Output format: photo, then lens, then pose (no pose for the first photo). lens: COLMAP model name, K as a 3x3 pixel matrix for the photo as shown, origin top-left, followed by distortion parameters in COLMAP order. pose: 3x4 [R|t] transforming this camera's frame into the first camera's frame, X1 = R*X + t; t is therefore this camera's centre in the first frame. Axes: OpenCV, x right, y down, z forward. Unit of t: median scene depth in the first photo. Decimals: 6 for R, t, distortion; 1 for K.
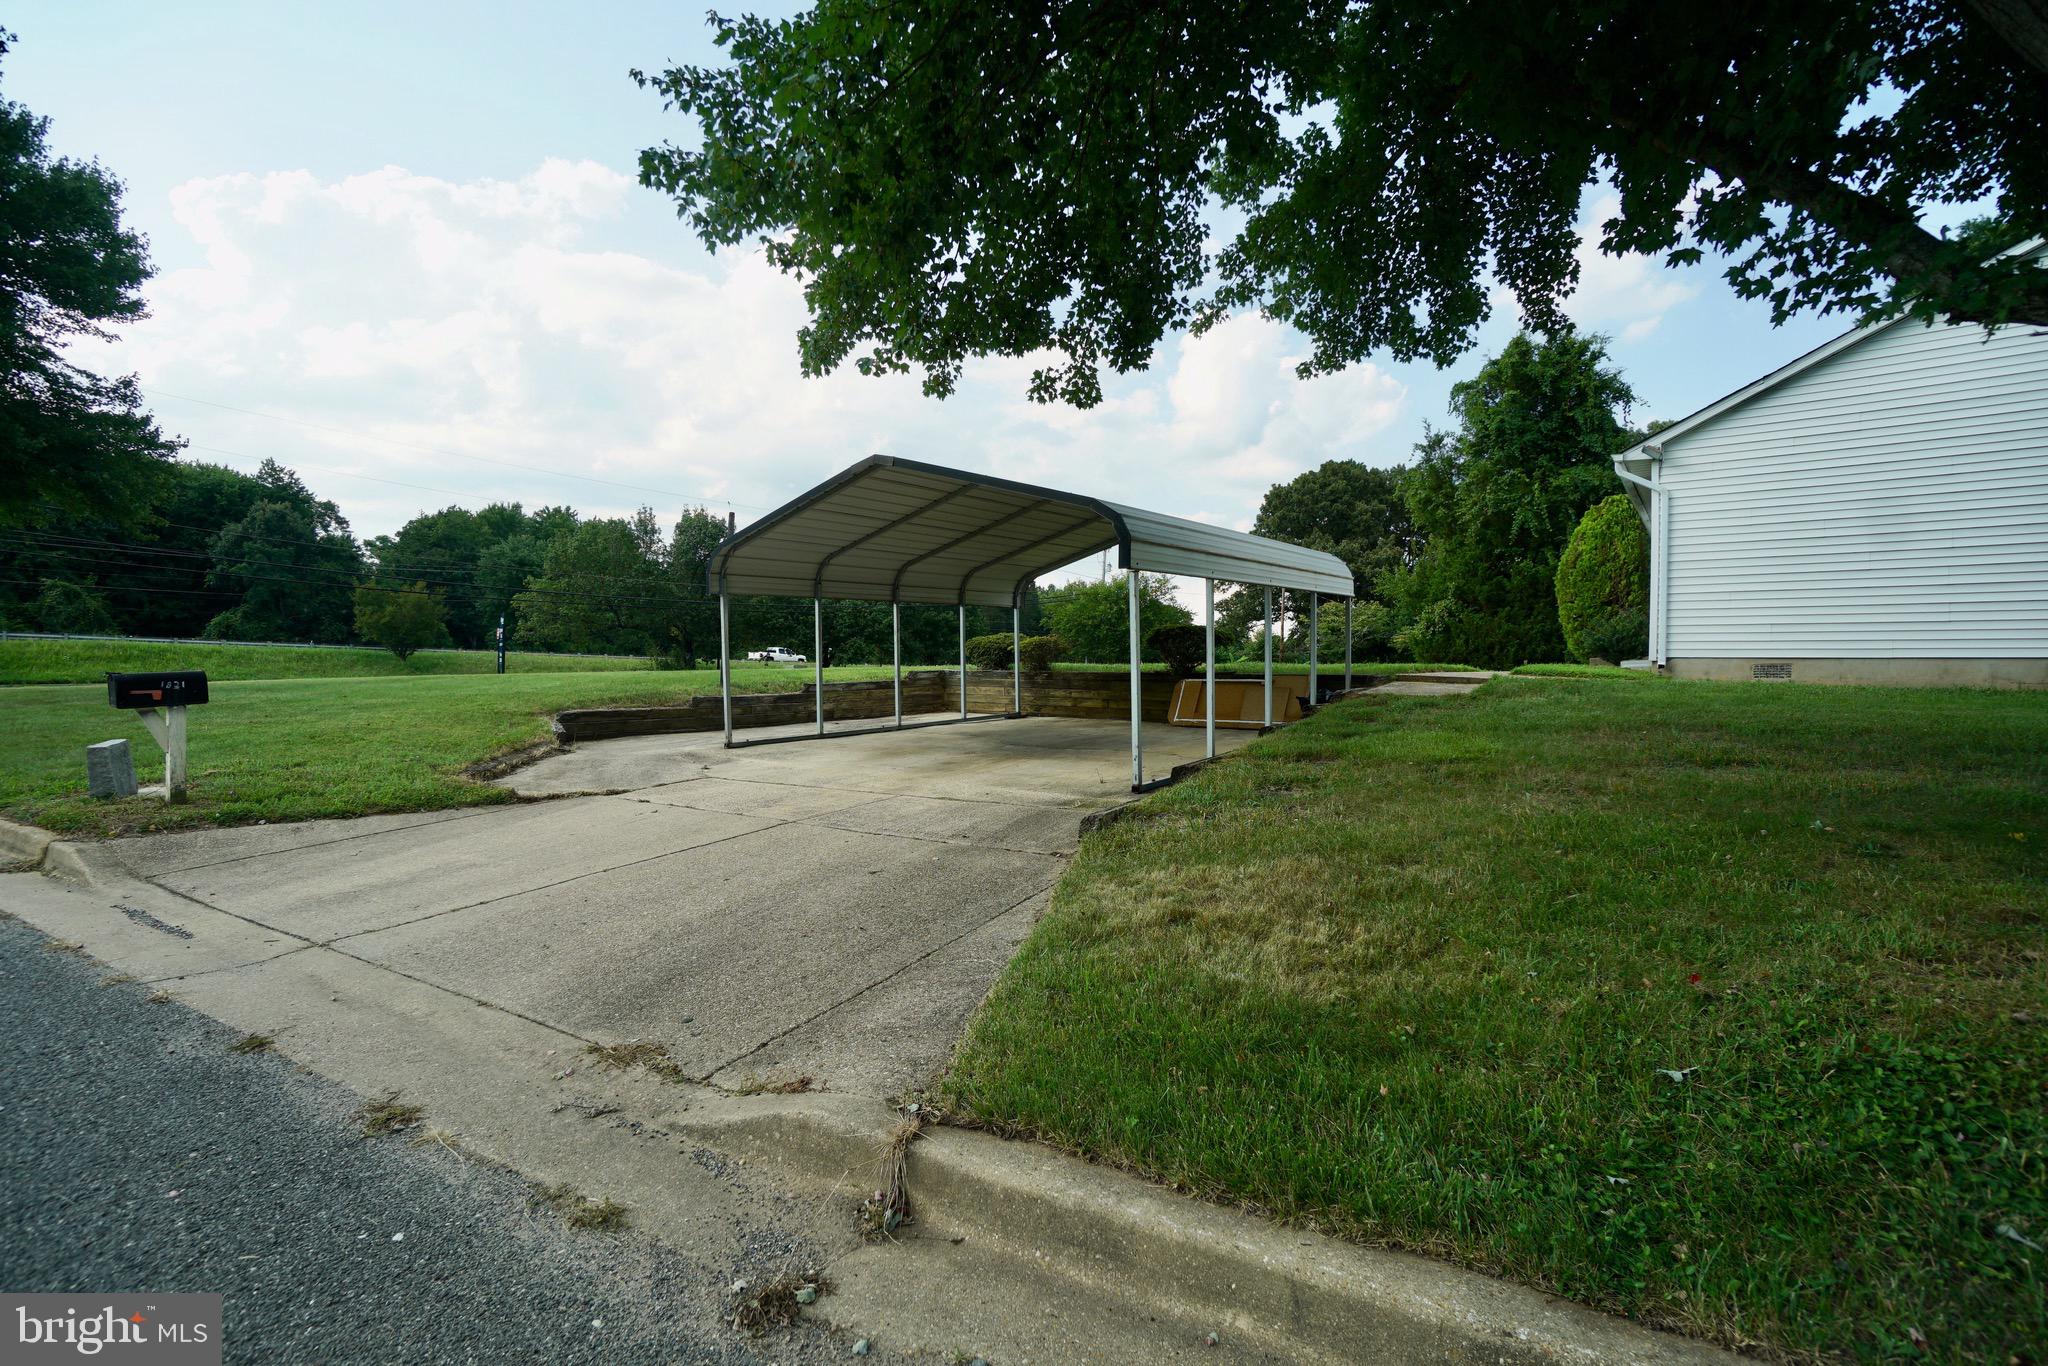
lens RADIAL K [[951.1, 0, 986.9], [0, 951.1, 683.7], [0, 0, 1]] dist [-0.075964, 0.026483]
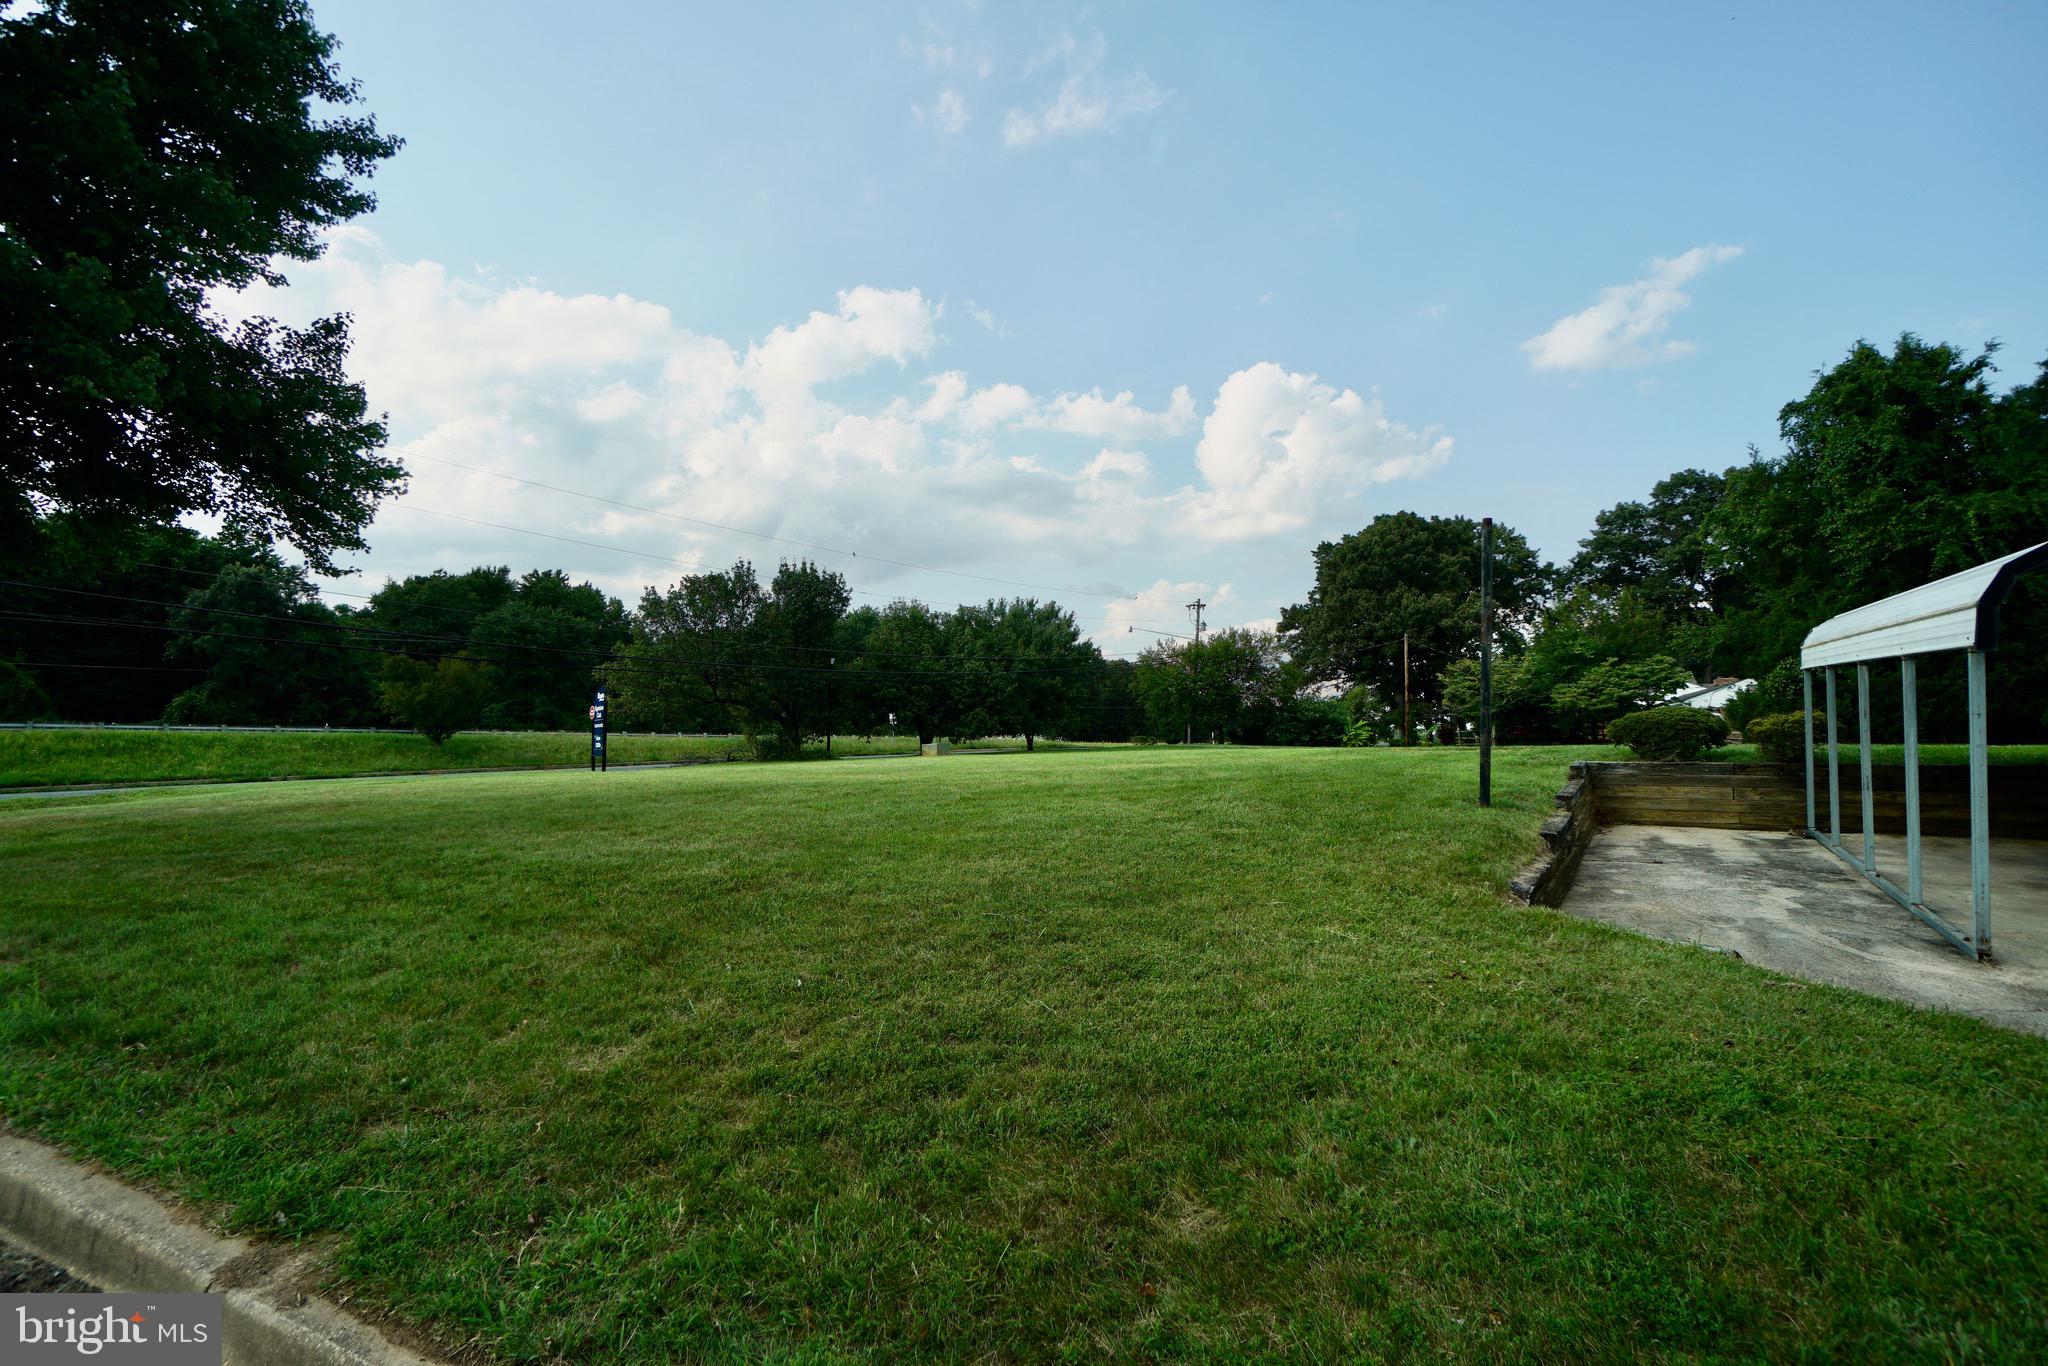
lens RADIAL K [[951.1, 0, 986.9], [0, 951.1, 683.7], [0, 0, 1]] dist [-0.075964, 0.026483]
pose [[0.997387, -0.019895, 0.069444, -0.138915], [0.024534, 0.997478, -0.066599, -0.008960], [-0.067944, 0.068128, 0.995360, 0.089509]]
